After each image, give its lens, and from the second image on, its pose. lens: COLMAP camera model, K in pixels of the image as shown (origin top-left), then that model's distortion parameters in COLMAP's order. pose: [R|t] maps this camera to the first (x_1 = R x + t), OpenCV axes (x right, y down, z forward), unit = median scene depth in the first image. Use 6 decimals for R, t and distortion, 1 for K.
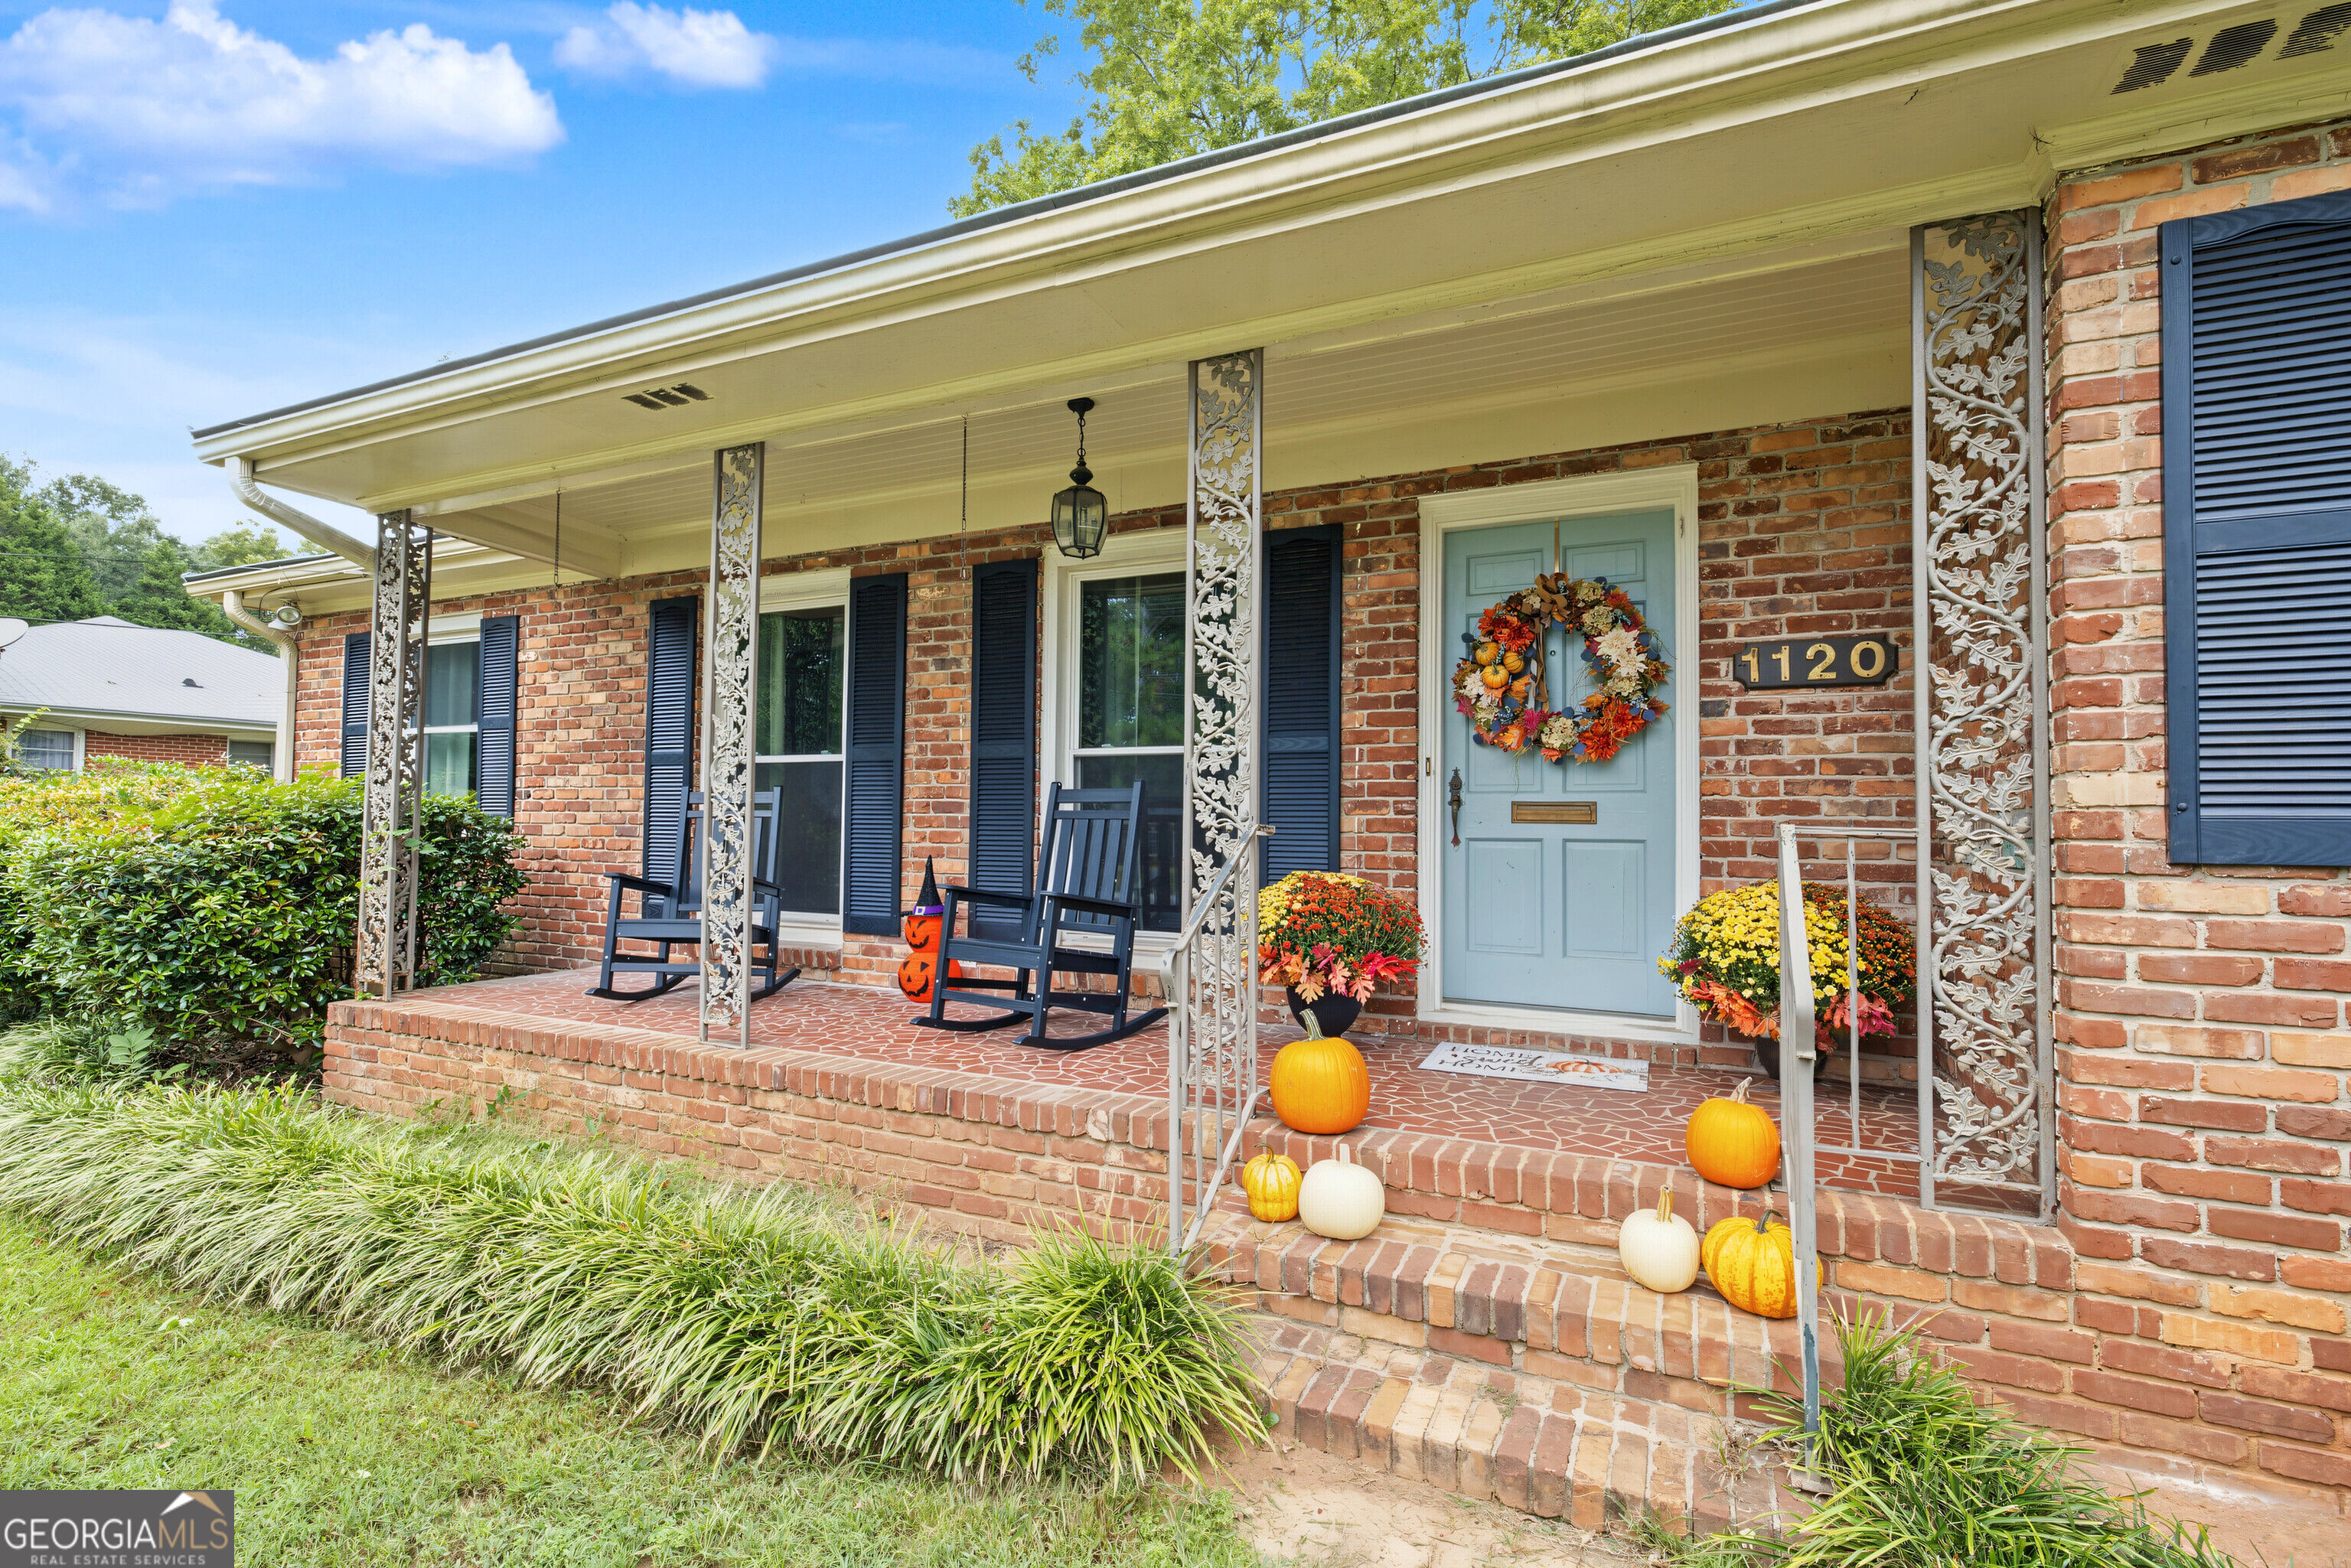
lens RADIAL K [[1069.1, 0, 1177.9], [0, 1069.1, 789.4], [0, 0, 1]] dist [0.006758, -0.001253]
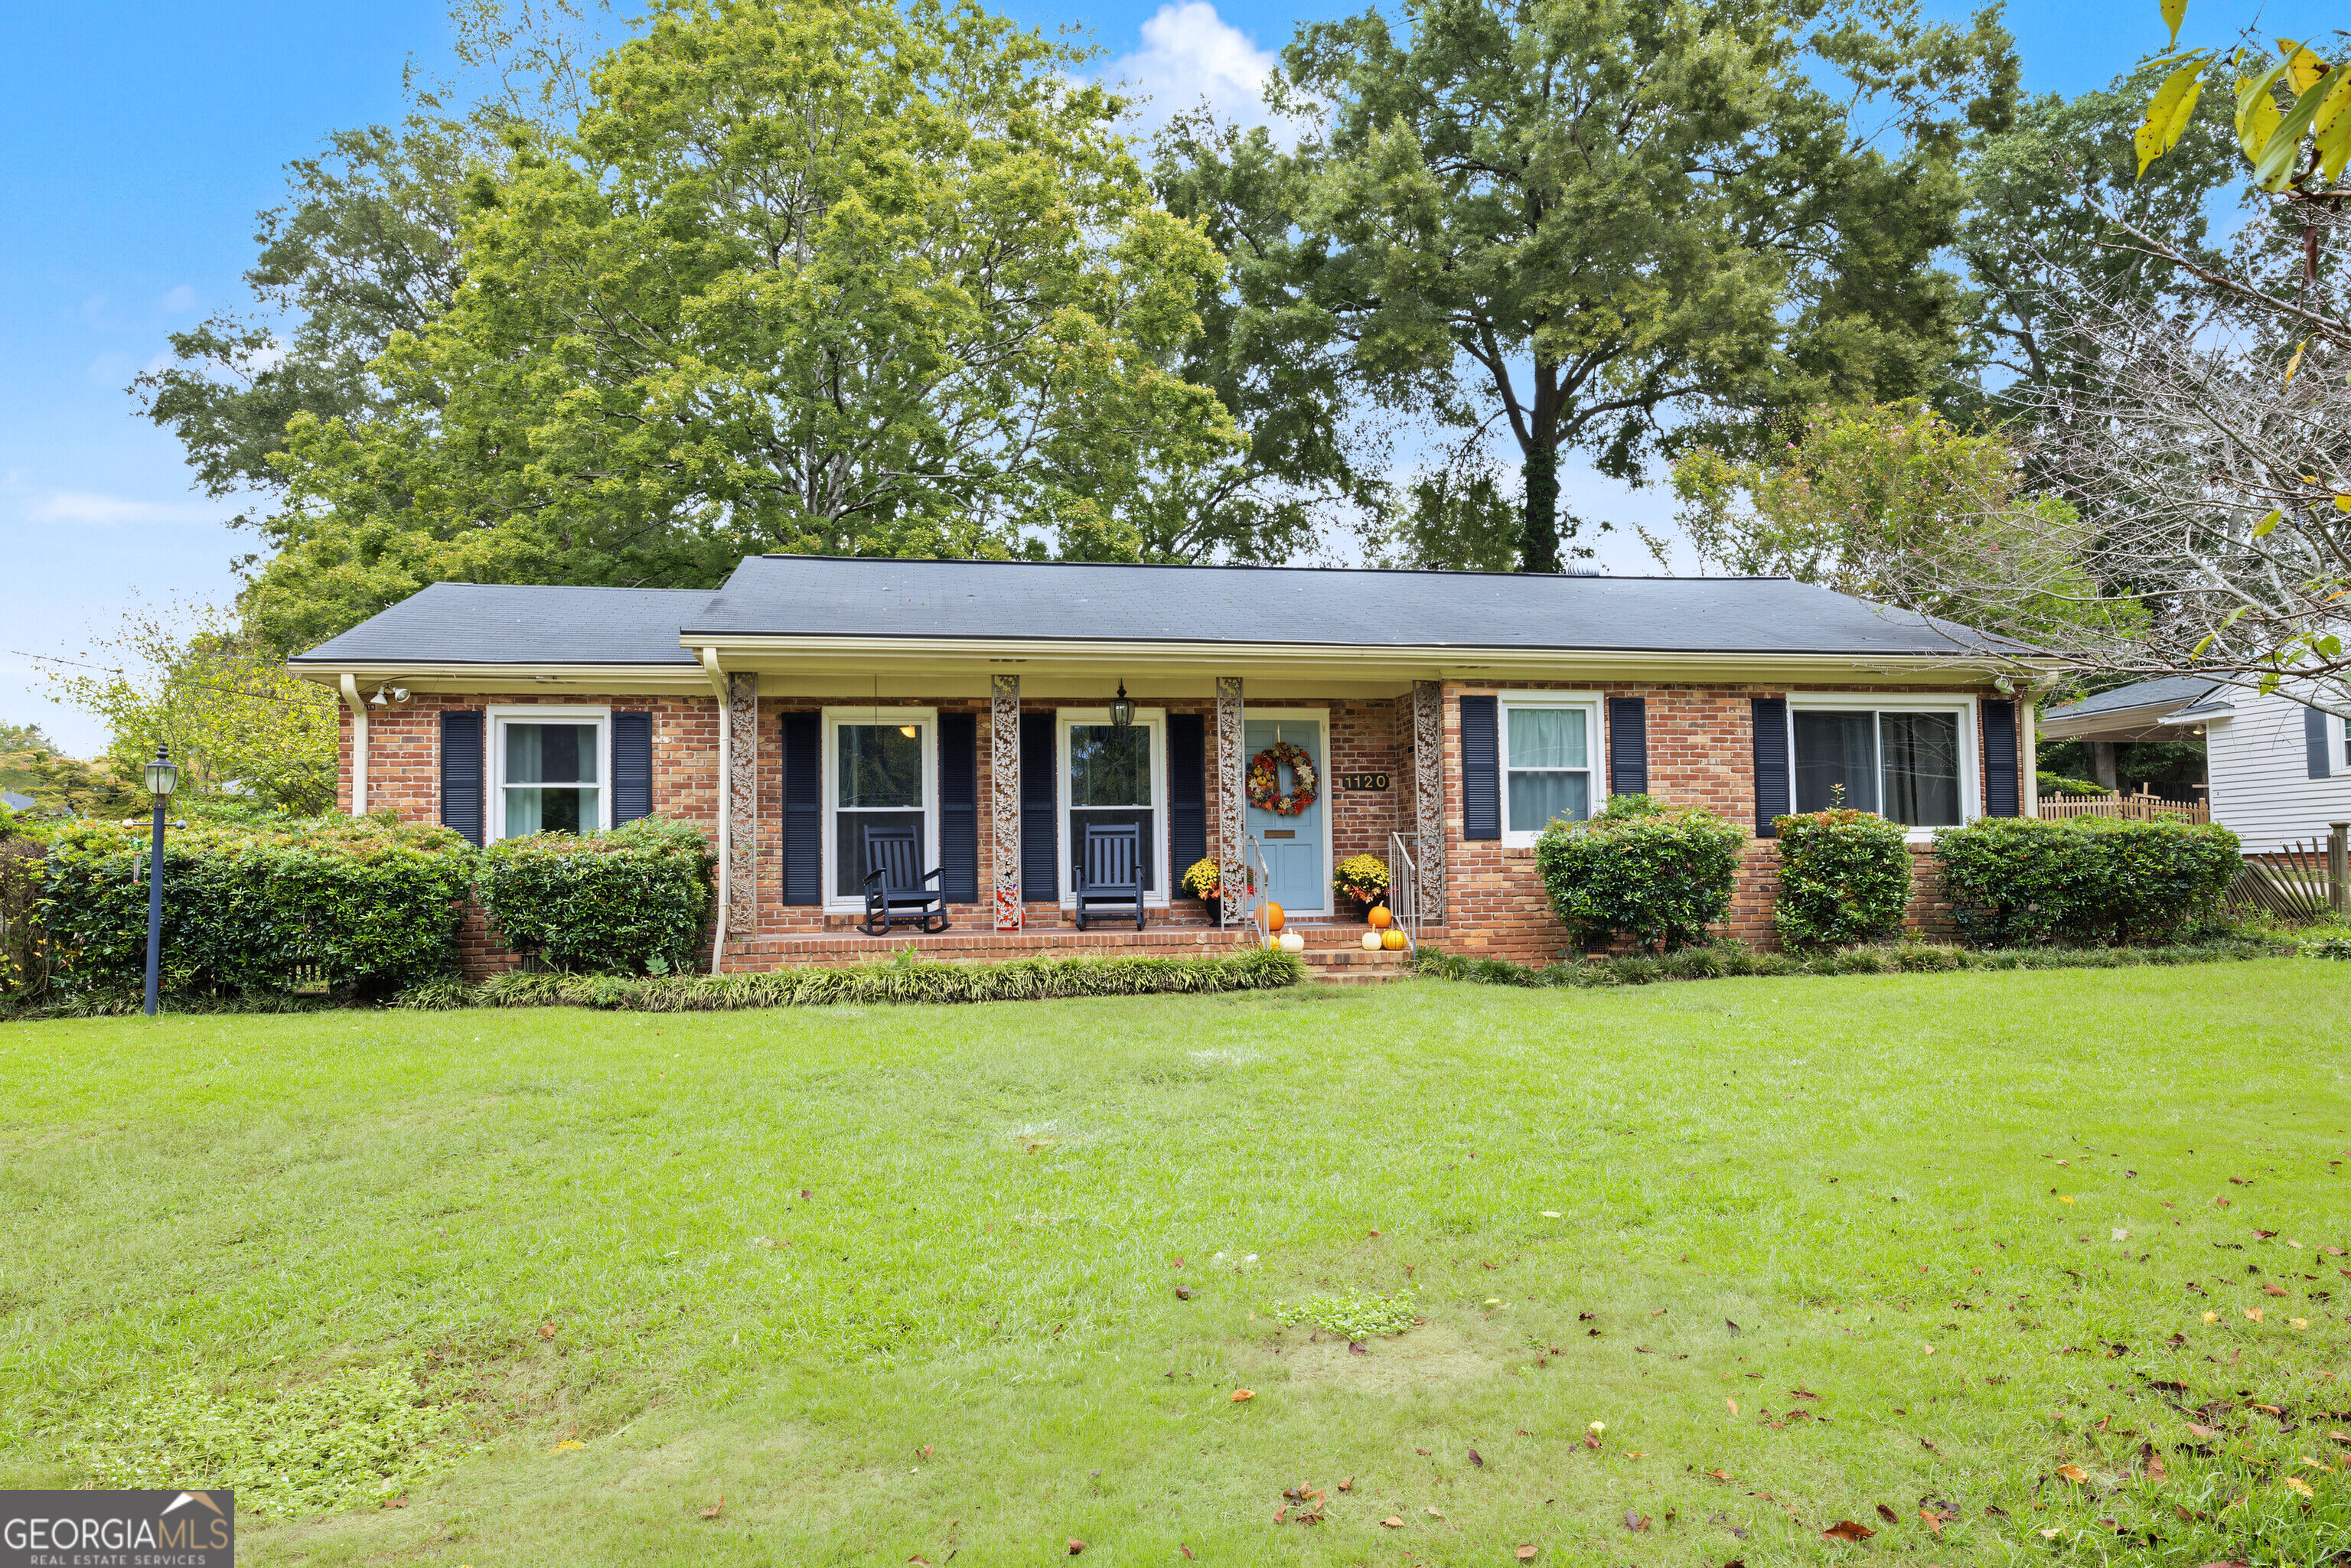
lens RADIAL K [[1423.5, 0, 1182.3], [0, 1423.5, 794.0], [0, 0, 1]] dist [0.003389, -0.000905]
pose [[0.813844, 0.014203, 0.580910, -1.464726], [0.006243, 0.999430, -0.033182, 0.030000], [-0.581050, 0.030632, 0.813291, -1.324055]]
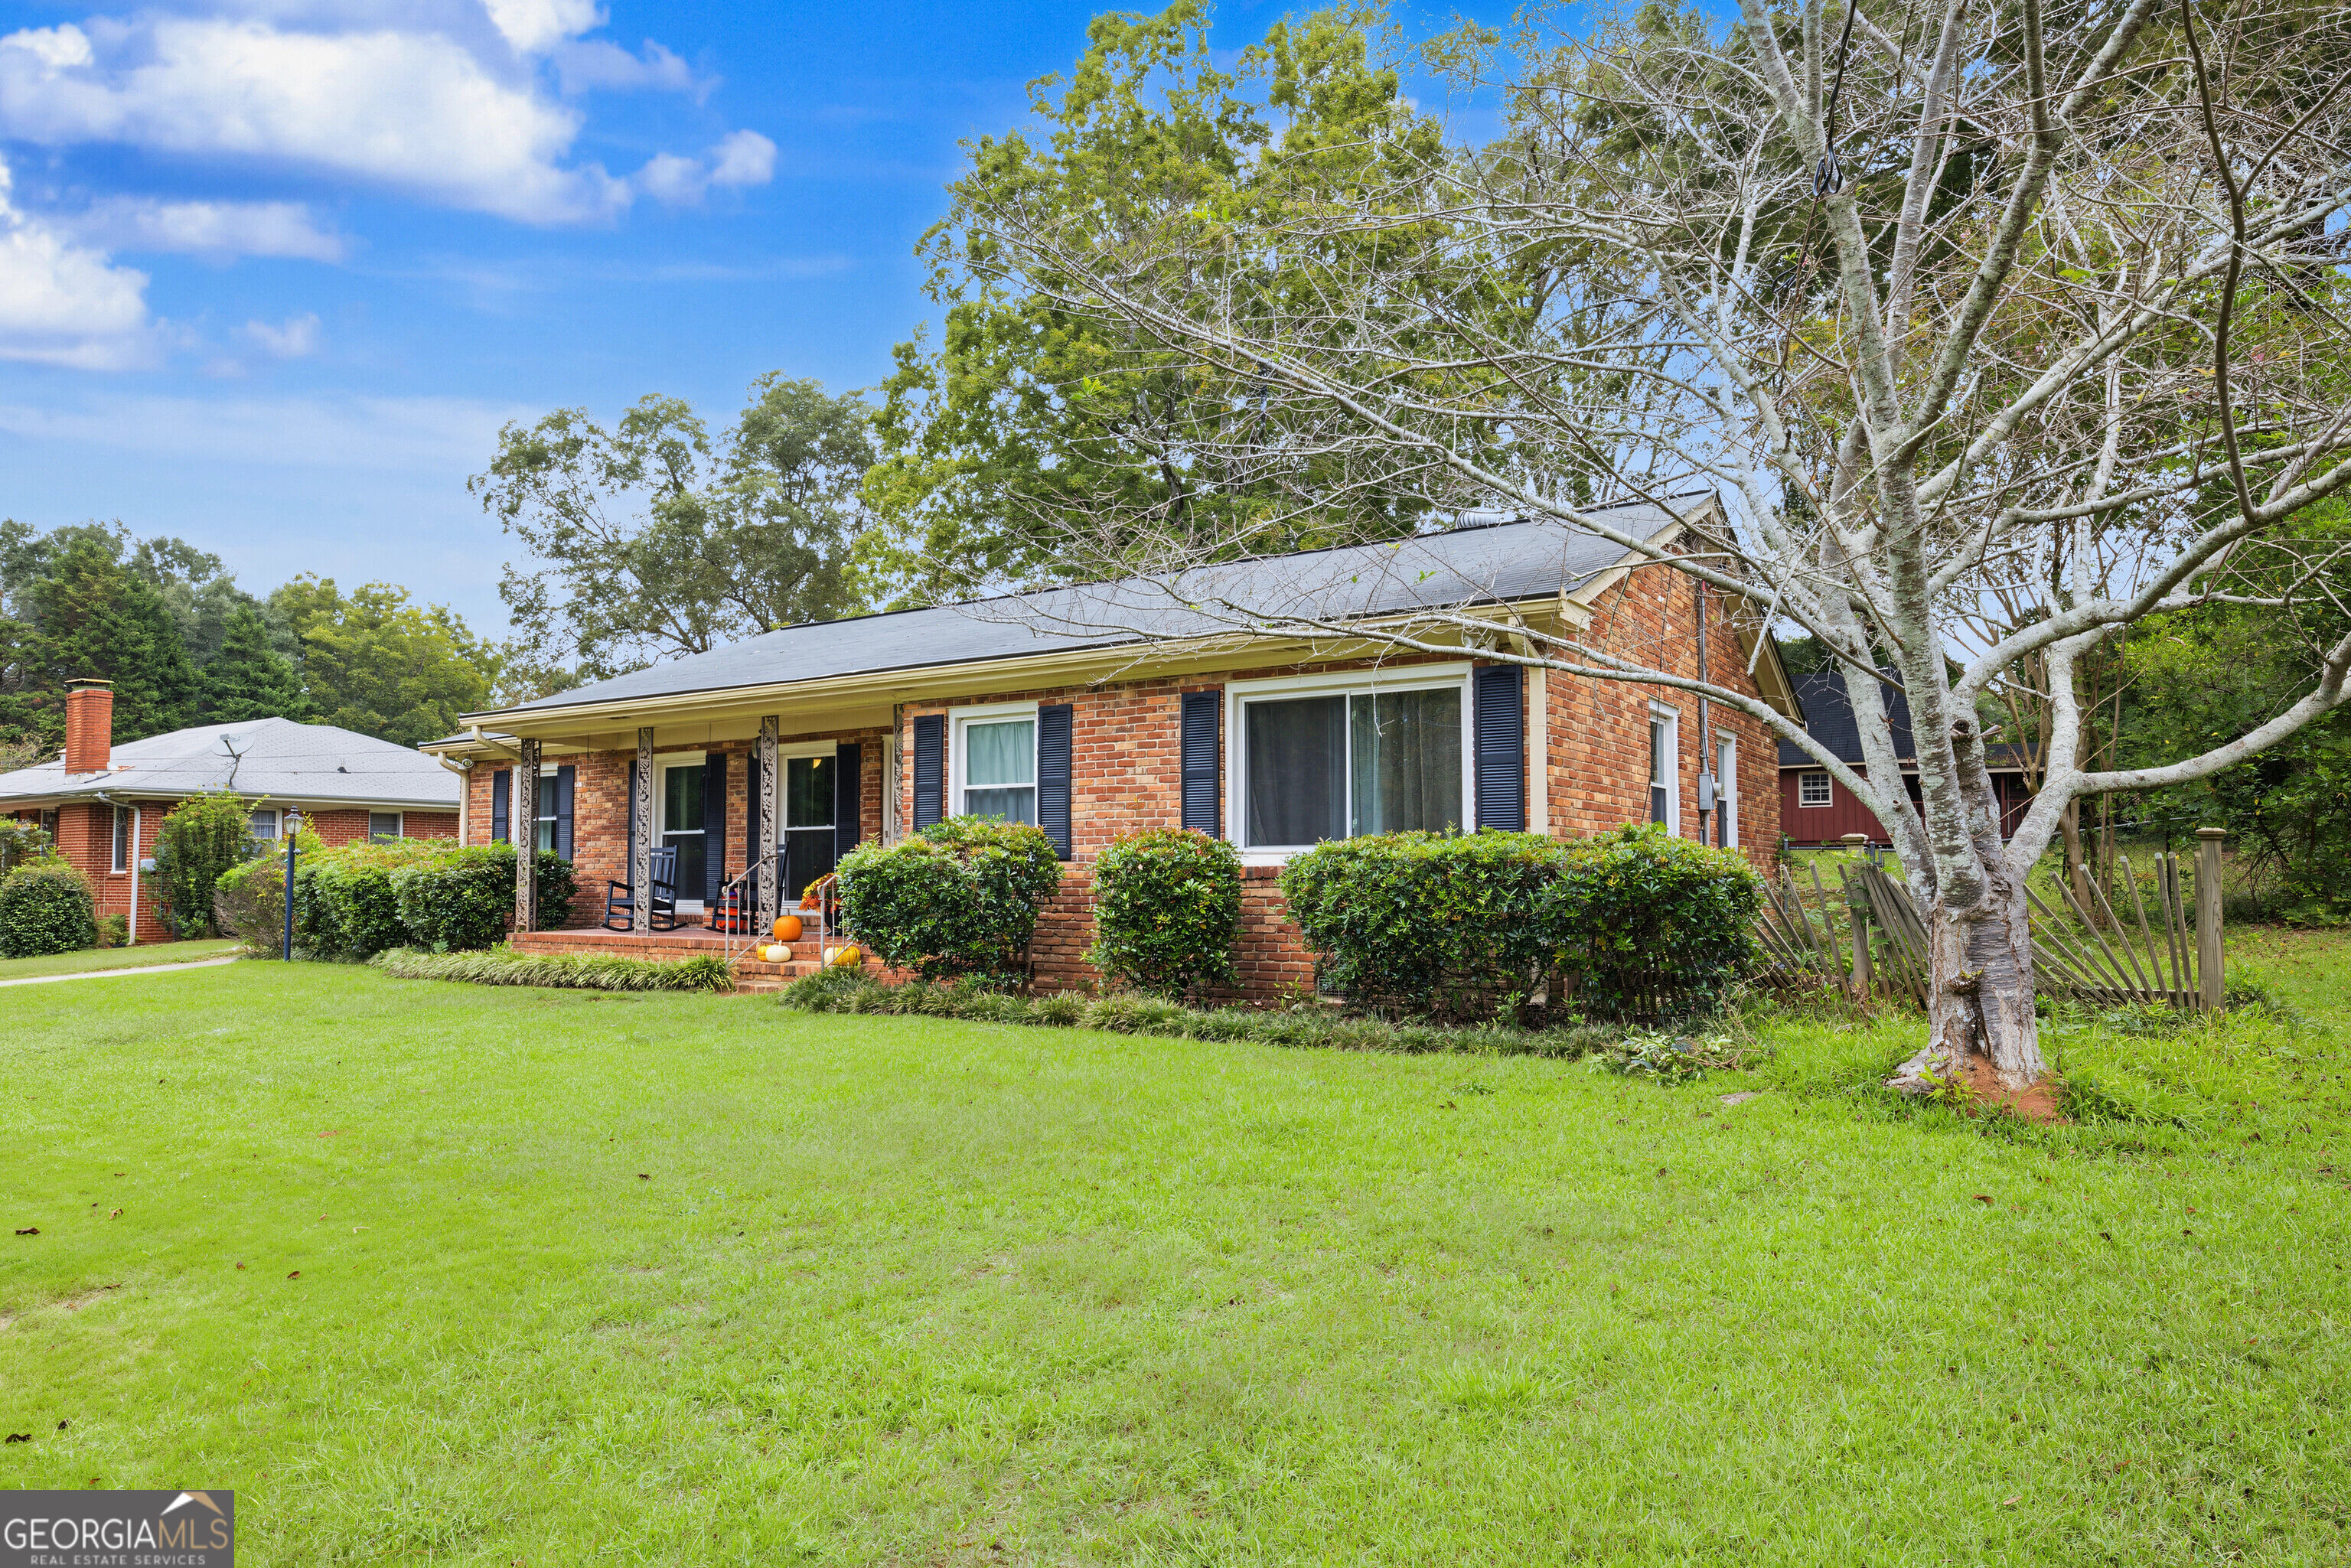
lens RADIAL K [[1423.5, 0, 1169.3], [0, 1423.5, 800.1], [0, 0, 1]] dist [0.003389, -0.000905]
pose [[0.988240, -0.019186, -0.151703, 1.208487], [0.015329, 0.999530, -0.026552, -0.002504], [0.152141, 0.023915, 0.988069, -1.987876]]
